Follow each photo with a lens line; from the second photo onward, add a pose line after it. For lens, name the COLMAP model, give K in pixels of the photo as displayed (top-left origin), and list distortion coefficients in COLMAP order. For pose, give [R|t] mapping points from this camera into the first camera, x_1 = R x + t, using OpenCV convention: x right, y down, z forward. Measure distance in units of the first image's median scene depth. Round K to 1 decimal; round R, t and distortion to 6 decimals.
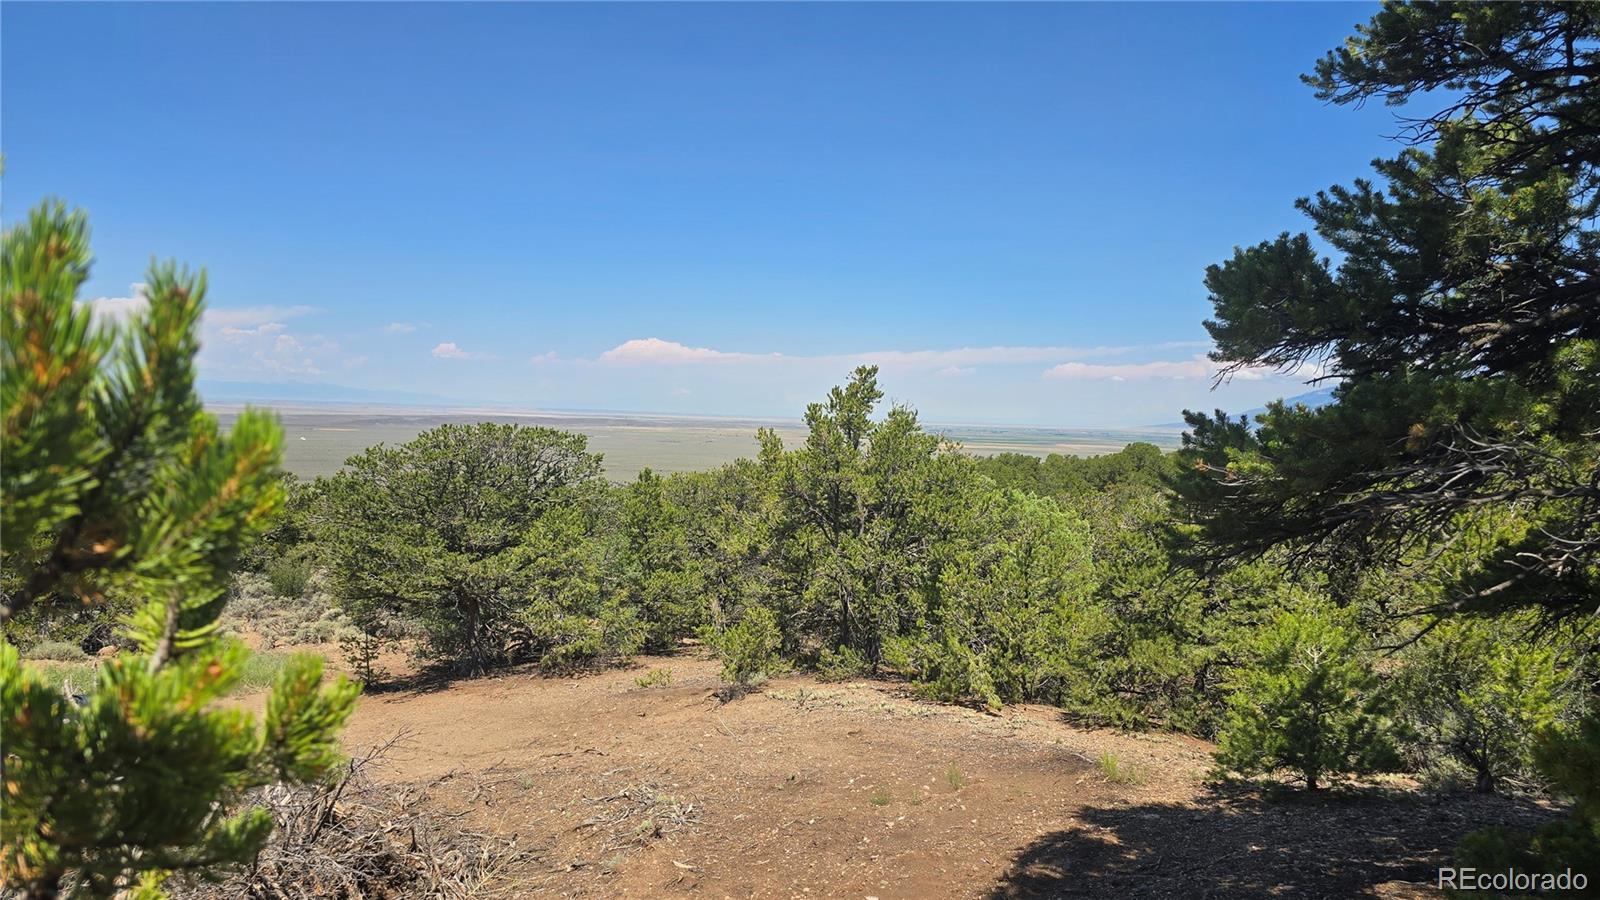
lens RADIAL K [[1065.3, 0, 809.5], [0, 1065.3, 445.2], [0, 0, 1]] dist [0.044649, -0.034723]
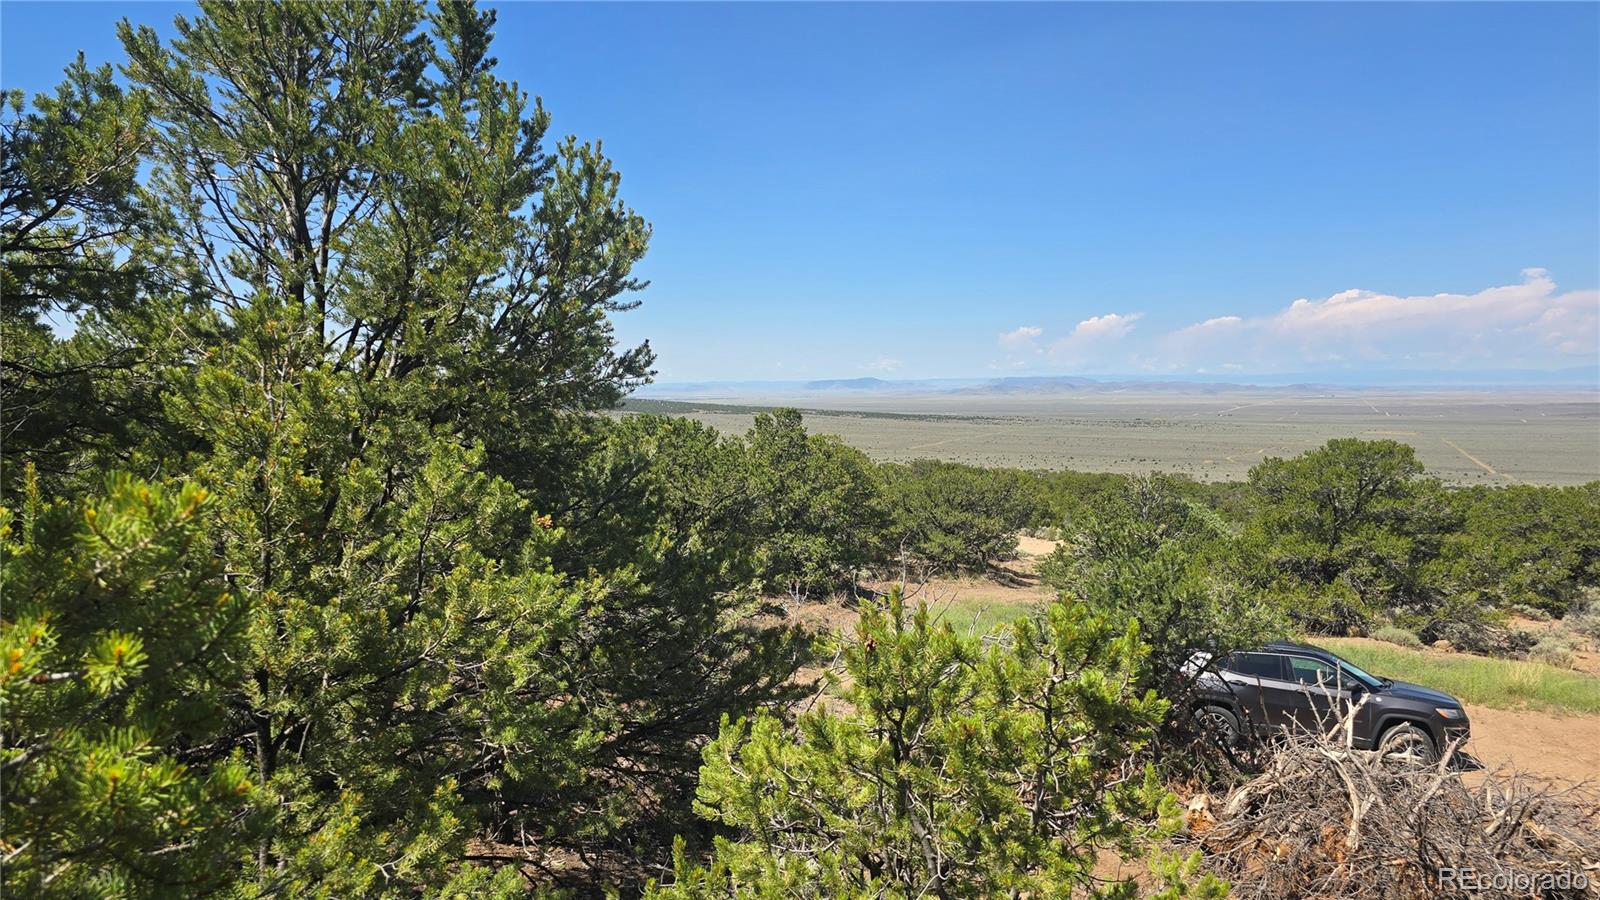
lens RADIAL K [[1065.3, 0, 786.7], [0, 1065.3, 439.4], [0, 0, 1]] dist [0.044649, -0.034723]
pose [[0.408678, 0.016413, -0.912531, 0.089030], [-0.012797, 0.999843, 0.012253, -0.026805], [0.912589, 0.006670, 0.408824, -0.065471]]
